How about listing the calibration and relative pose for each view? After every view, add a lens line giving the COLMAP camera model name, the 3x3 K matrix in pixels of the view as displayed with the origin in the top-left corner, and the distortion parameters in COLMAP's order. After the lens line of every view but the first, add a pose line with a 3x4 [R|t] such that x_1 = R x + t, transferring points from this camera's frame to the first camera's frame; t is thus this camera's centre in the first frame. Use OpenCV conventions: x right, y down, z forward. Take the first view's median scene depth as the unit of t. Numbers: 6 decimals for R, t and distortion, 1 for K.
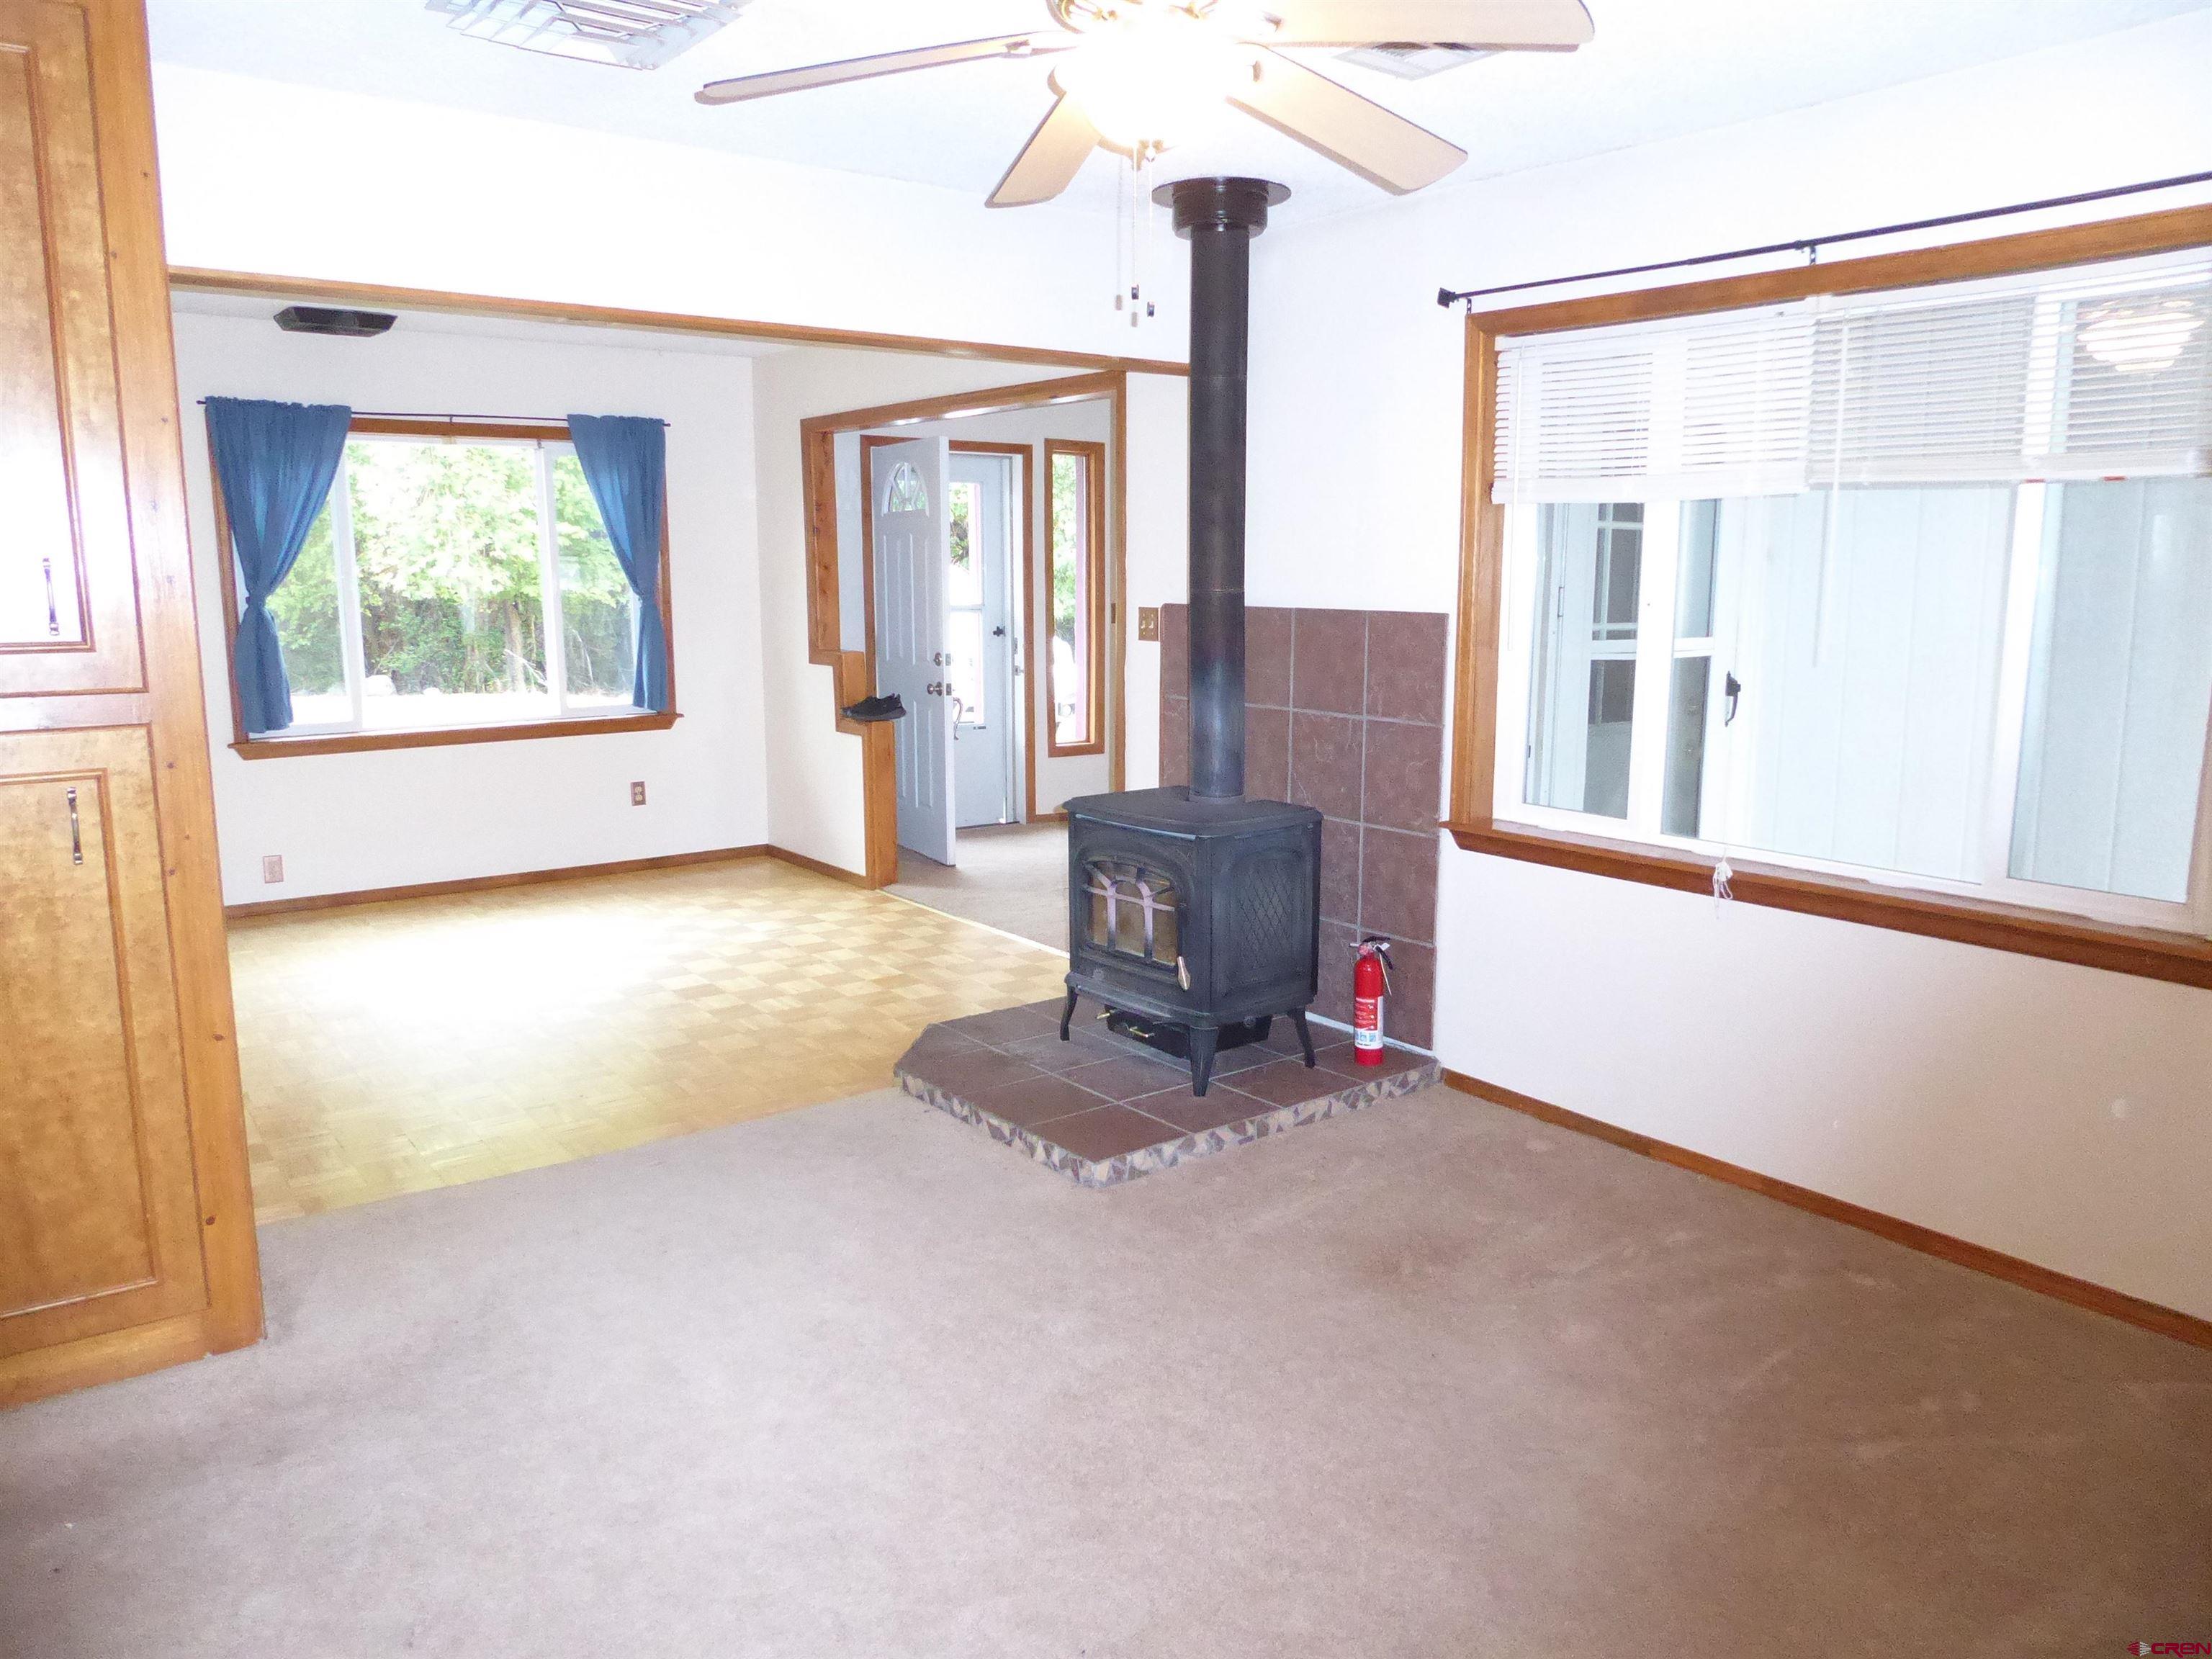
lens RADIAL K [[1571.2, 0, 1115.2], [0, 1571.2, 820.1], [0, 0, 1]] dist [-0.021184, -0.001408]
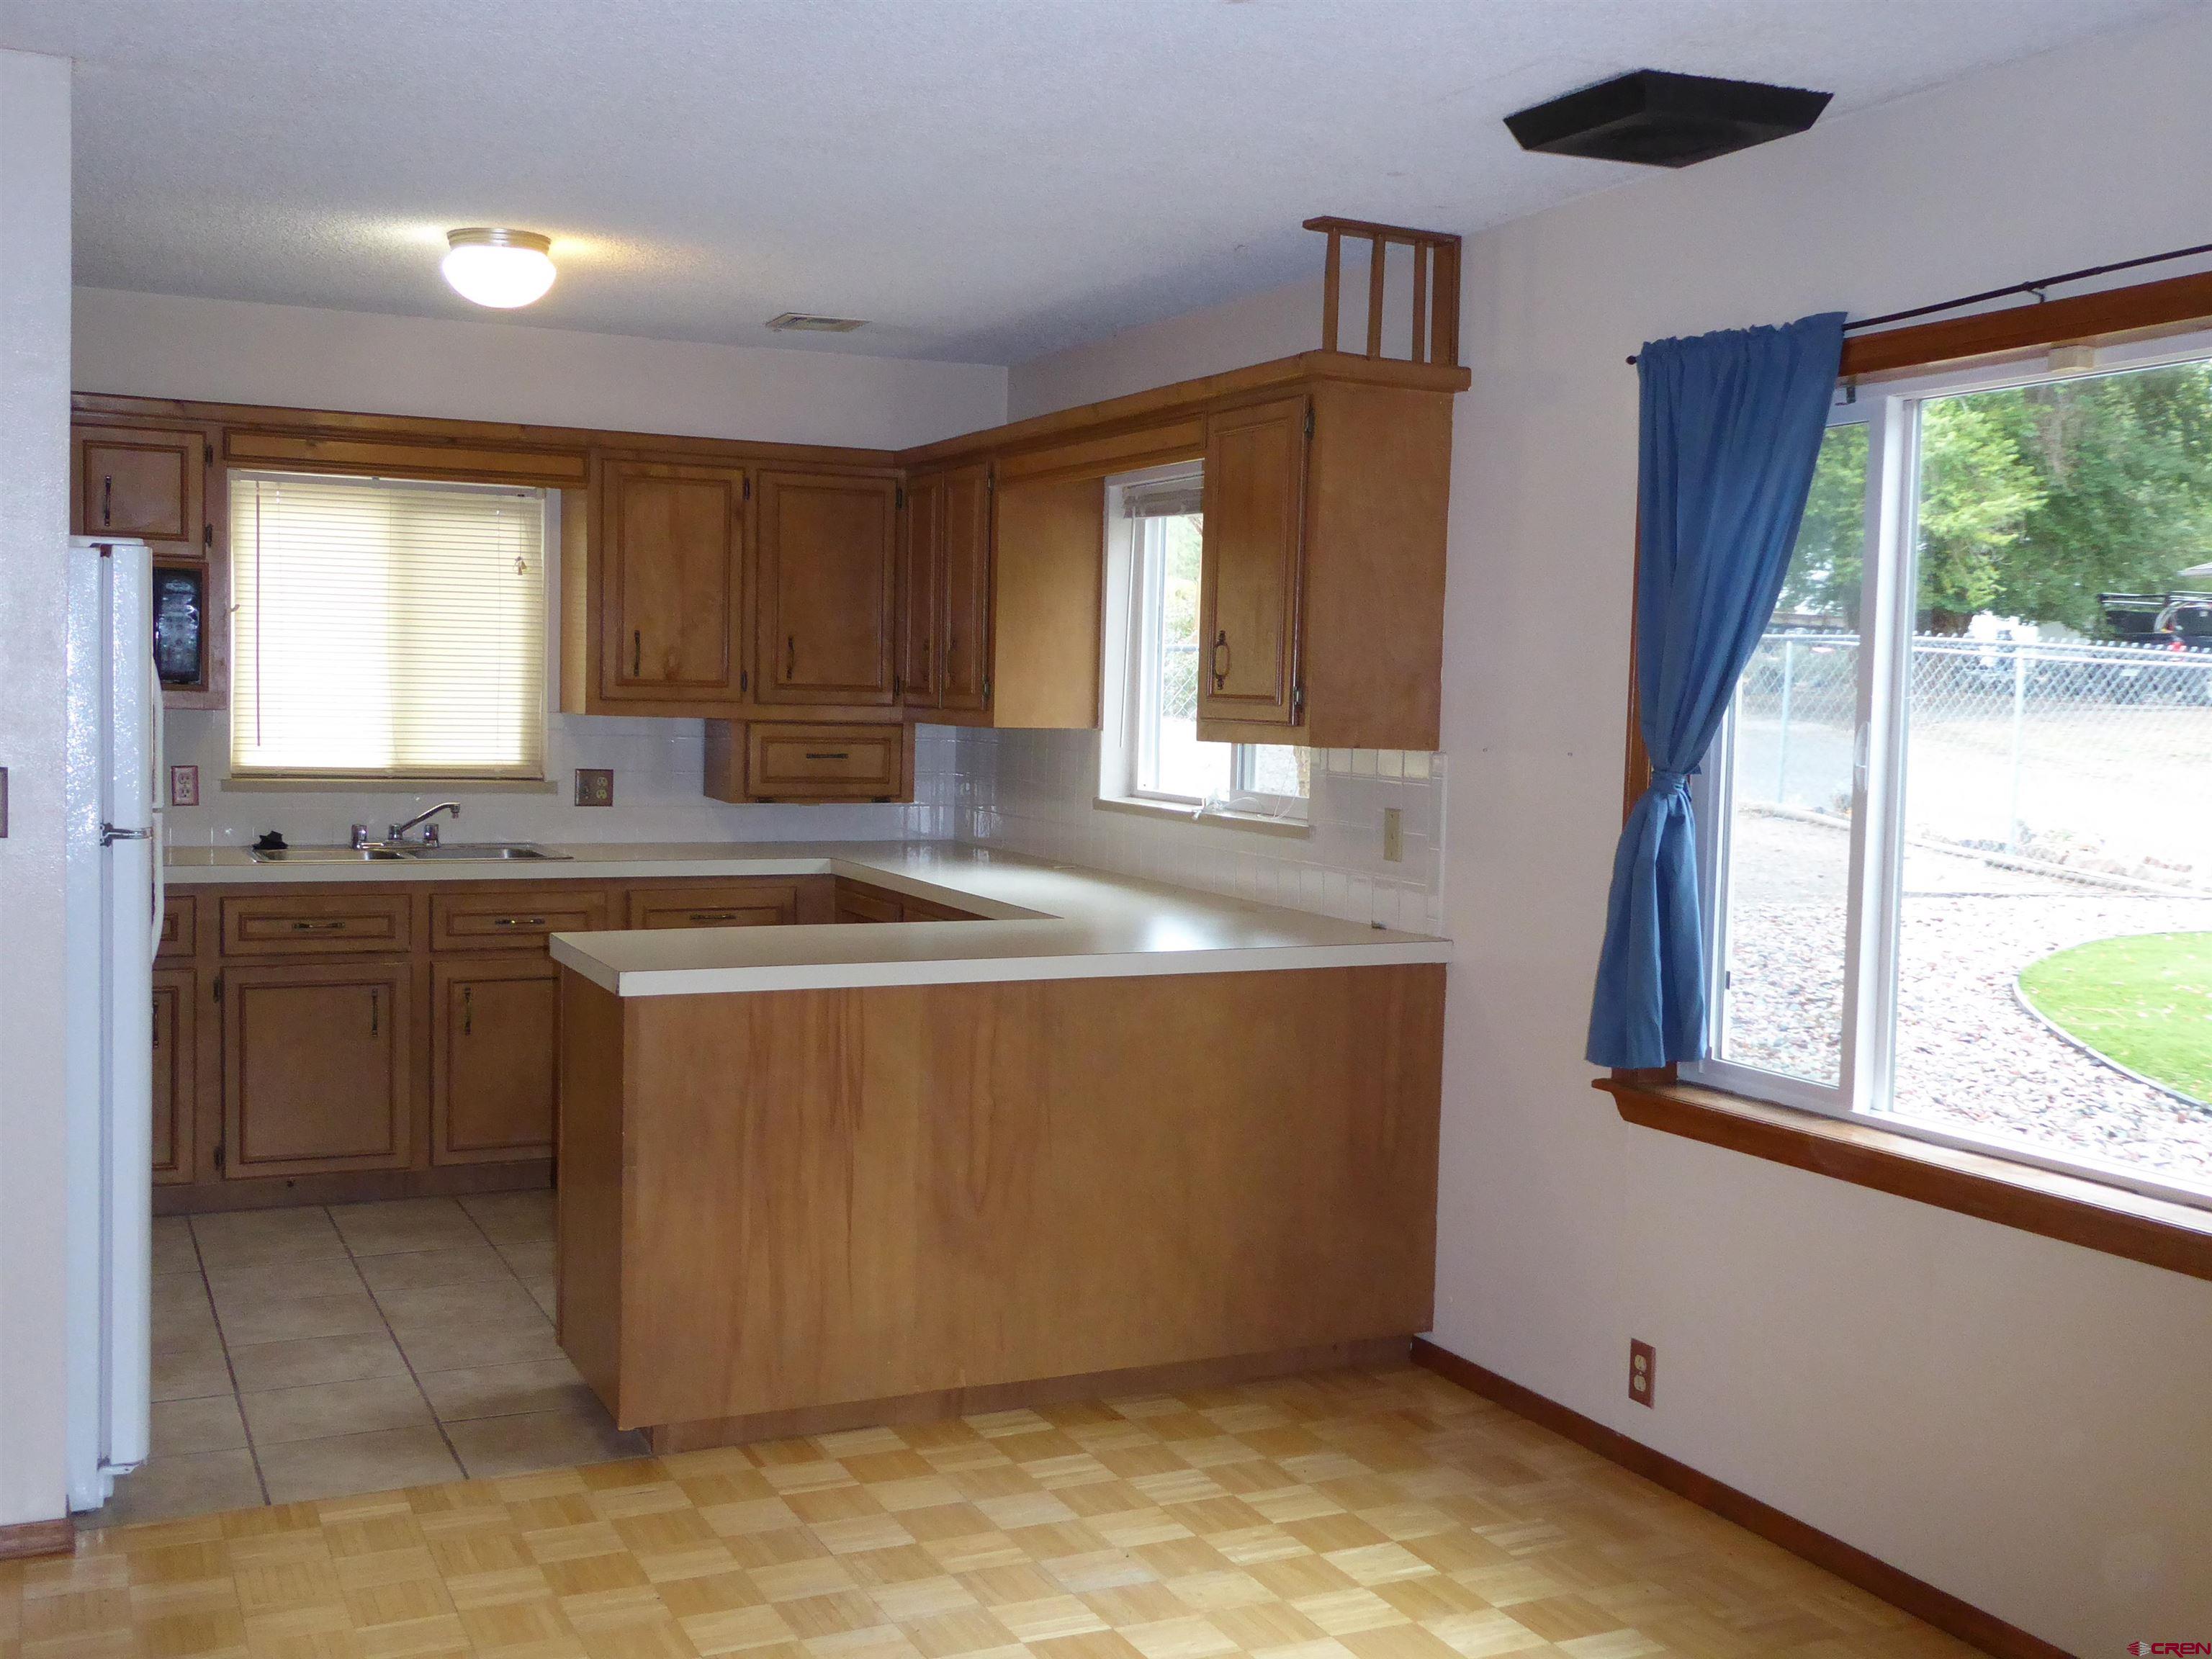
lens RADIAL K [[2300.8, 0, 1138.9], [0, 2300.8, 828.3], [0, 0, 1]] dist [0.013503, 0.000000]
pose [[-0.191374, 0.047477, -0.980368, 0.122430], [-0.185098, 0.979162, 0.083550, -0.145543], [0.963906, 0.197453, -0.178598, 0.919475]]
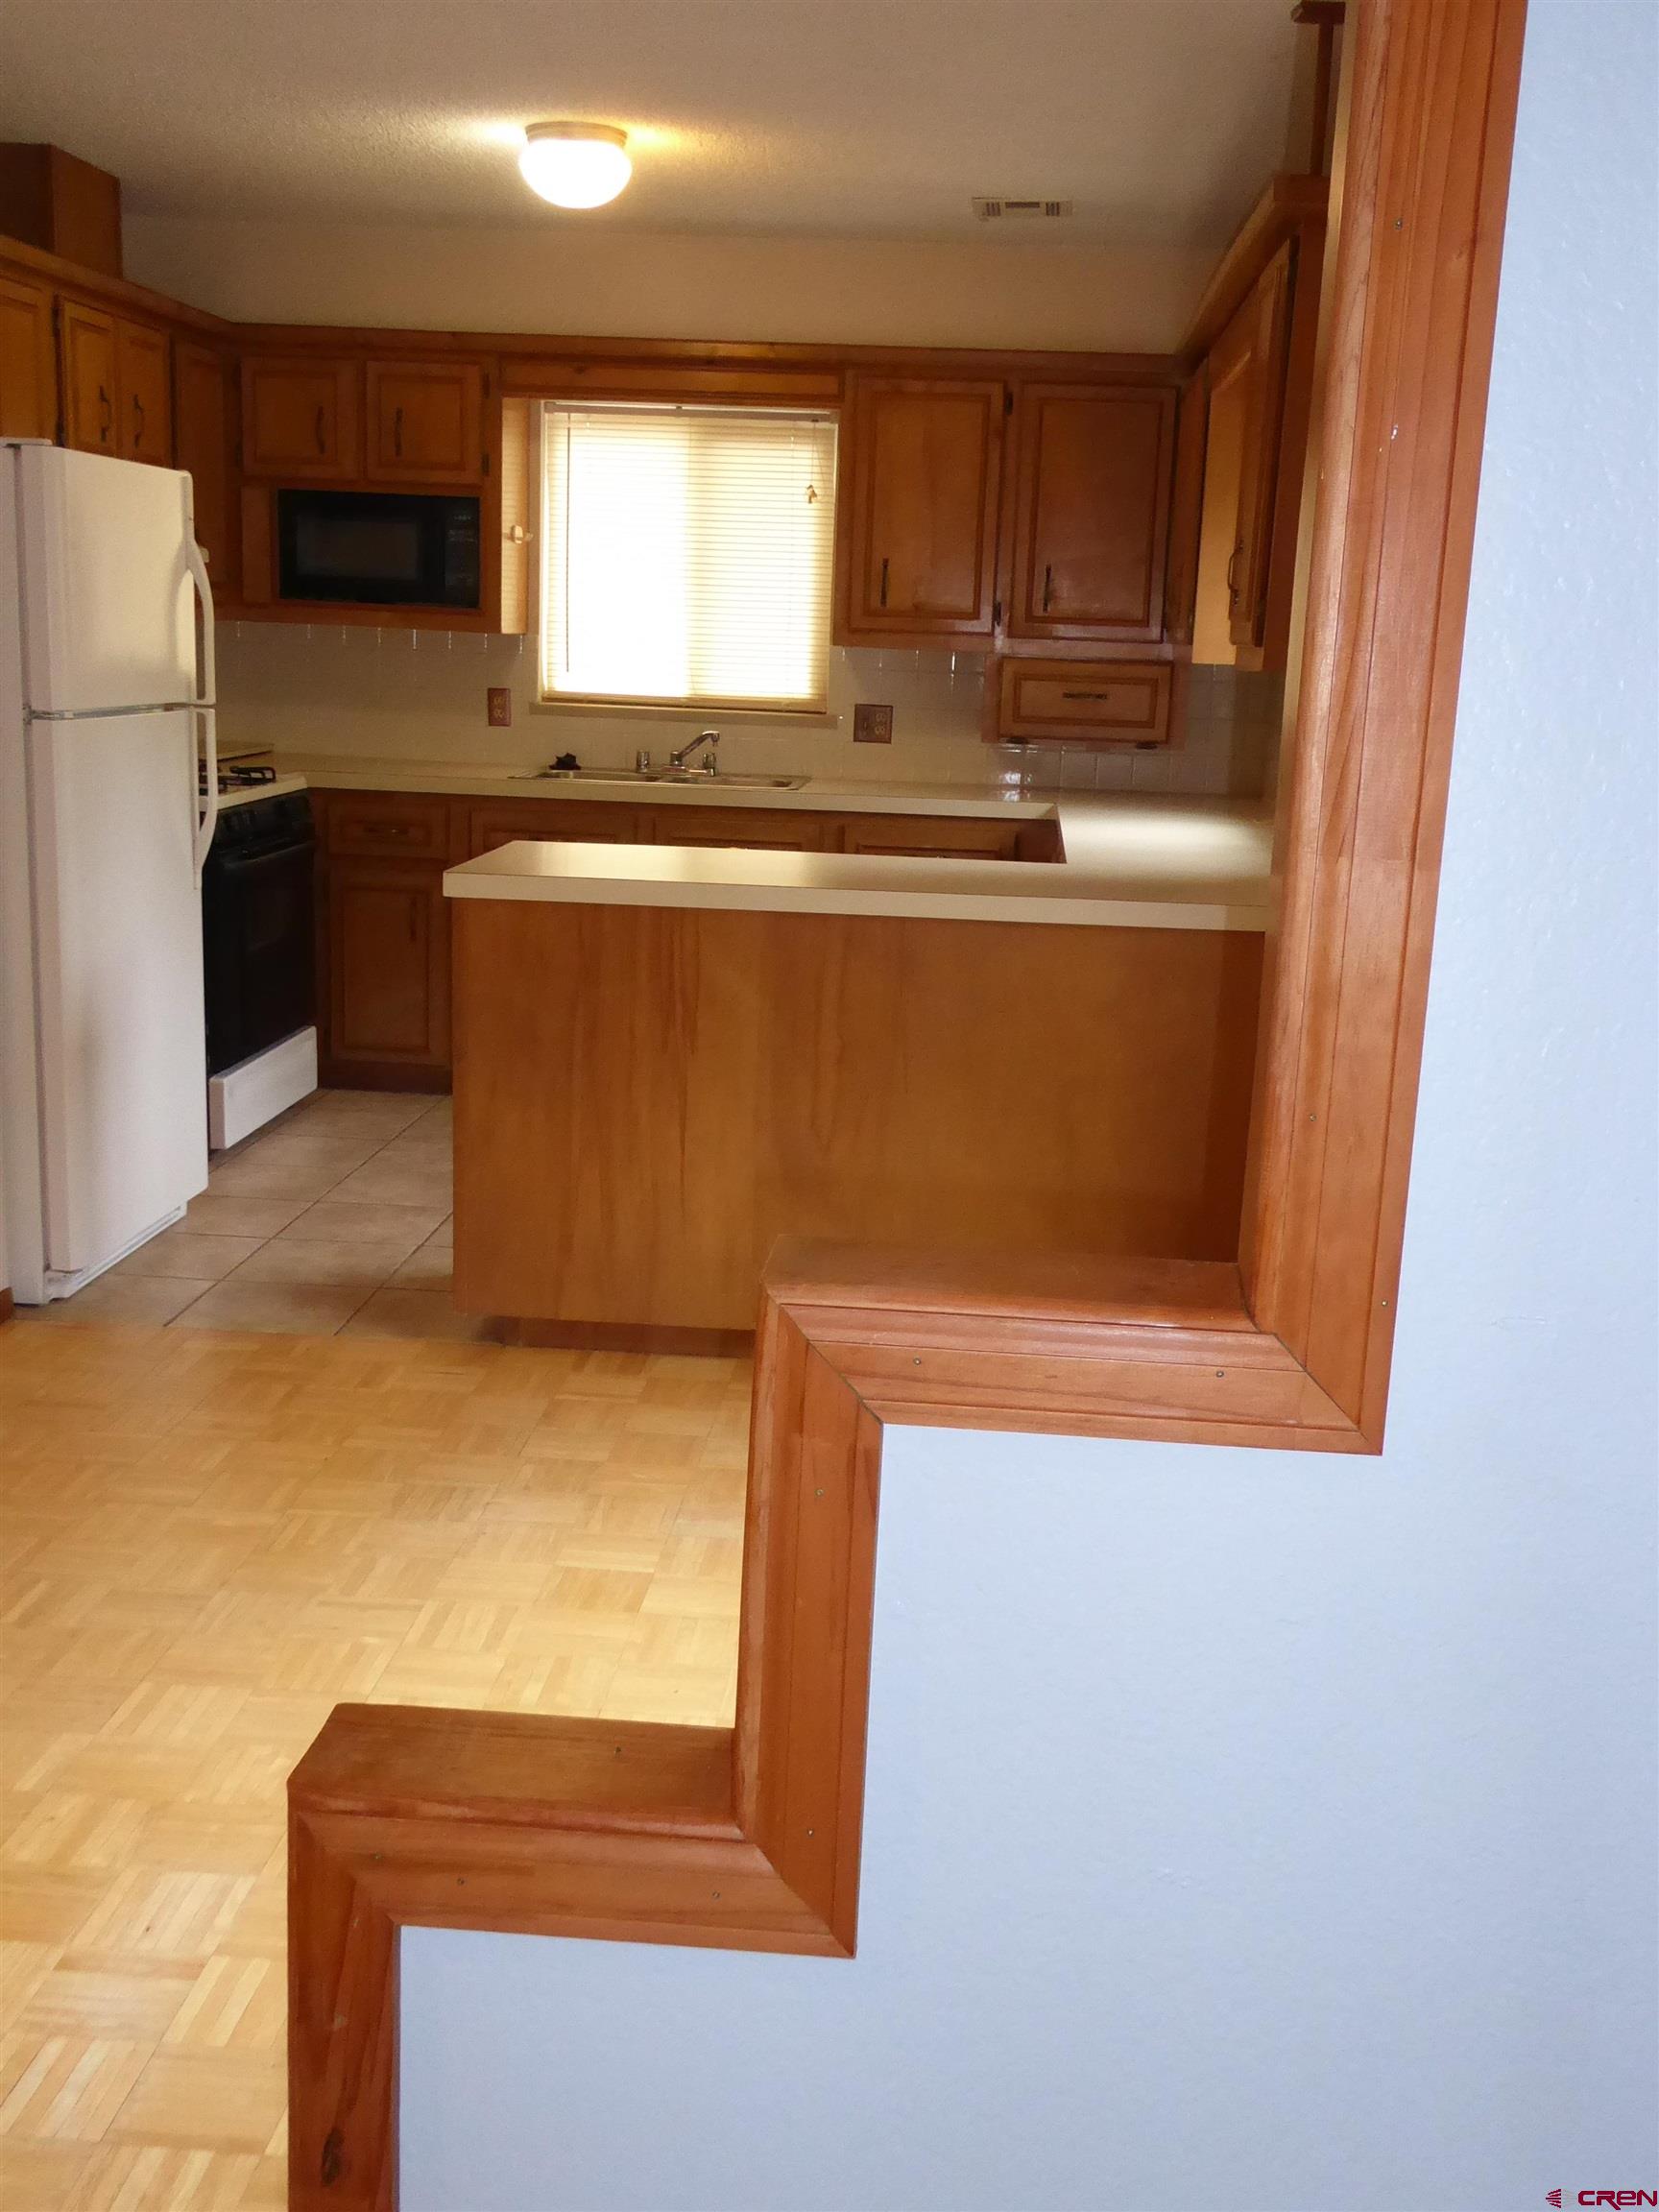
lens RADIAL K [[2300.8, 0, 843.0], [0, 2300.8, 1151.2], [0, 0, 1]] dist [0.013503, 0.000000]
pose [[-0.650413, 0.134791, -0.747526, -0.042699], [-0.167130, 0.934616, 0.313943, -0.173640], [0.740966, 0.329126, -0.585359, 1.149148]]
